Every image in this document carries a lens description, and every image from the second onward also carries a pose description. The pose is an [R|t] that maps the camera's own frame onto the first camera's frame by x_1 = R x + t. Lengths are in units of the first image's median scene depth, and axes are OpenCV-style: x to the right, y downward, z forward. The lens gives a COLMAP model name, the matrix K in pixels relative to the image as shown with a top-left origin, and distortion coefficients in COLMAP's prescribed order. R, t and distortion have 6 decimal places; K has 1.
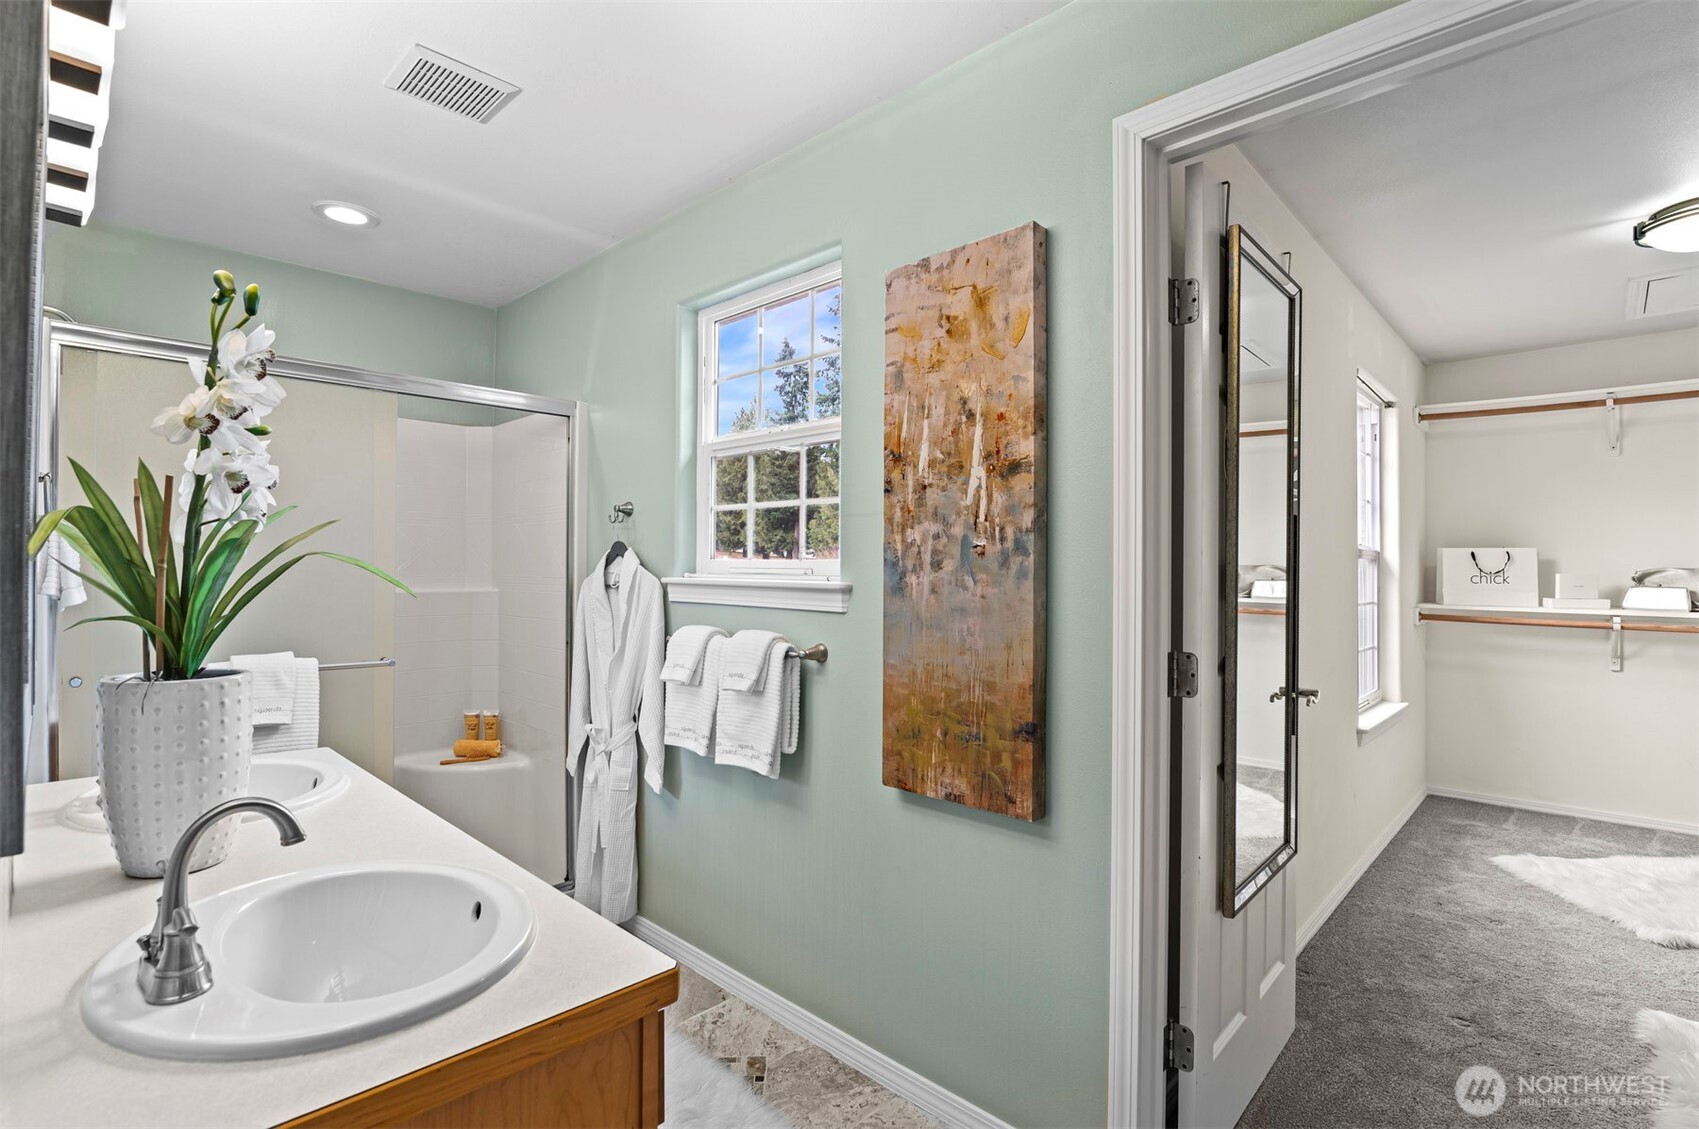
lens RADIAL K [[782.0, 0, 858.7], [0, 782.0, 563.7], [0, 0, 1]] dist [-0.015240, 0.000155]
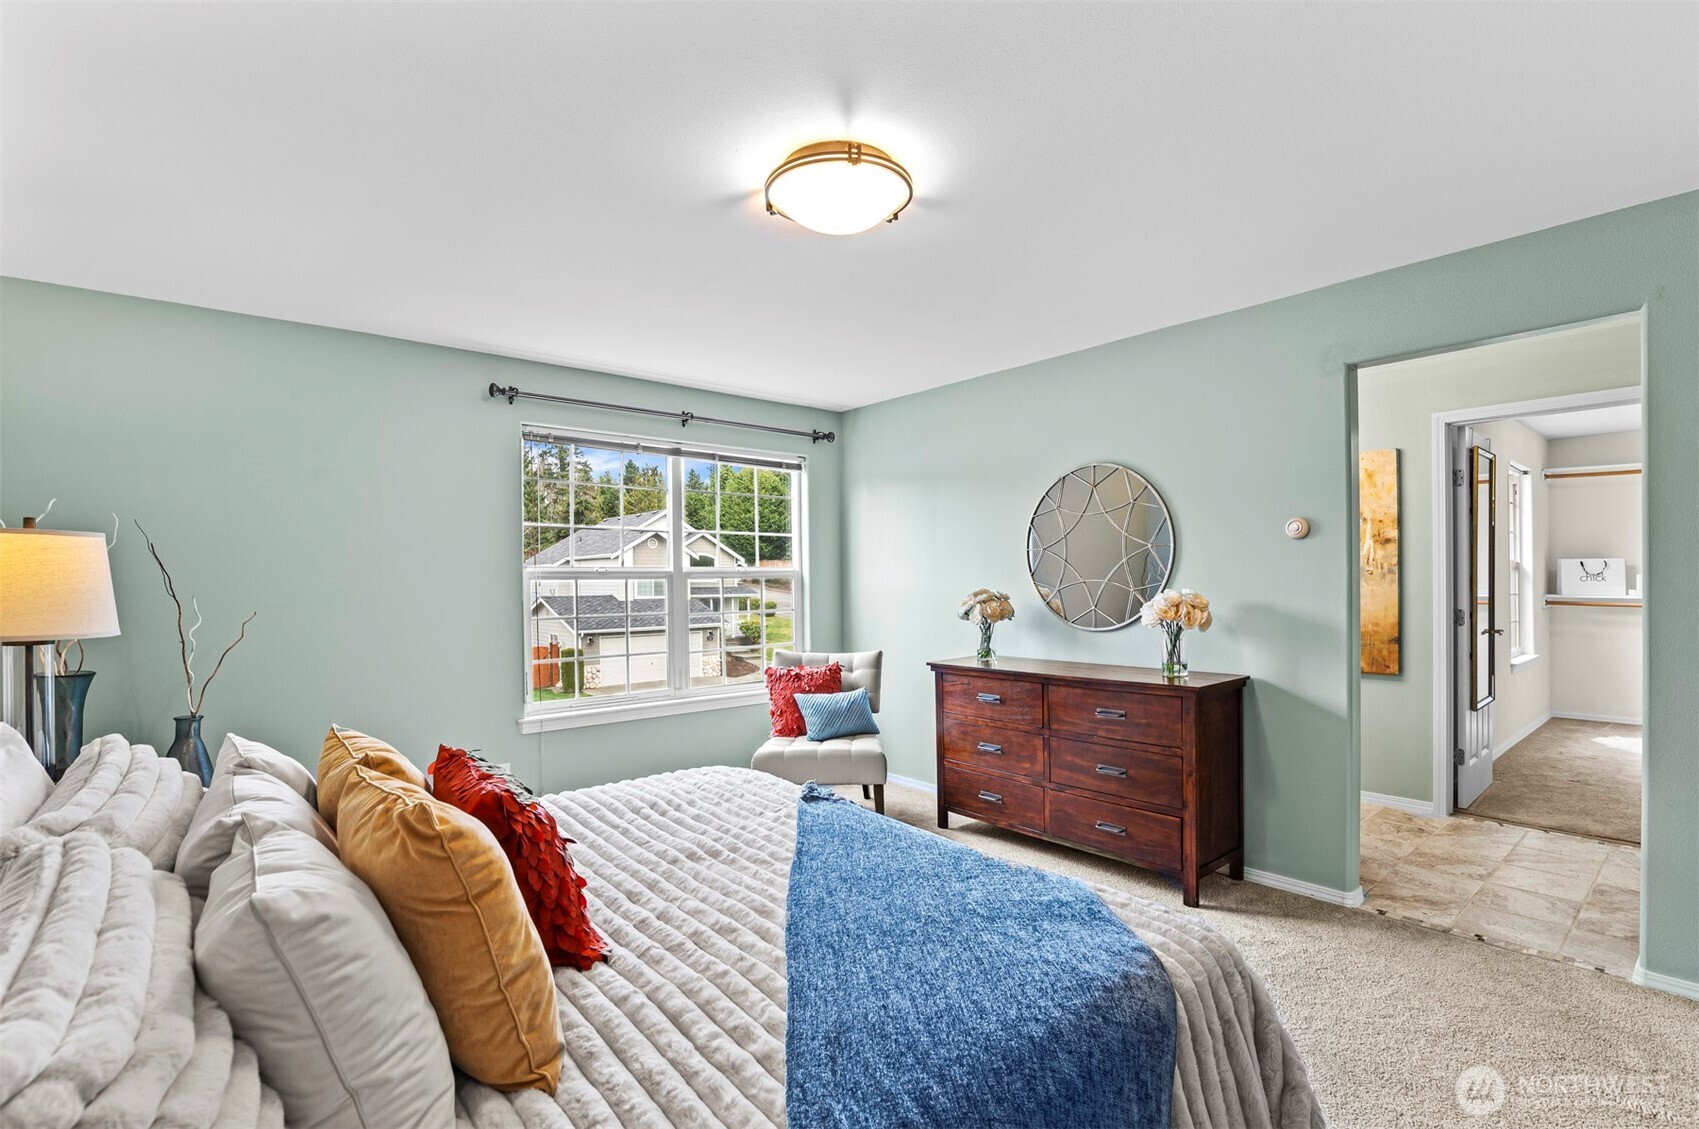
lens RADIAL K [[782.0, 0, 844.1], [0, 782.0, 577.2], [0, 0, 1]] dist [-0.015240, 0.000155]
pose [[0.994767, -0.013813, -0.101232, -1.172278], [0.015022, 0.999825, 0.011188, -0.049176], [0.101060, -0.012650, 0.994800, -1.543213]]
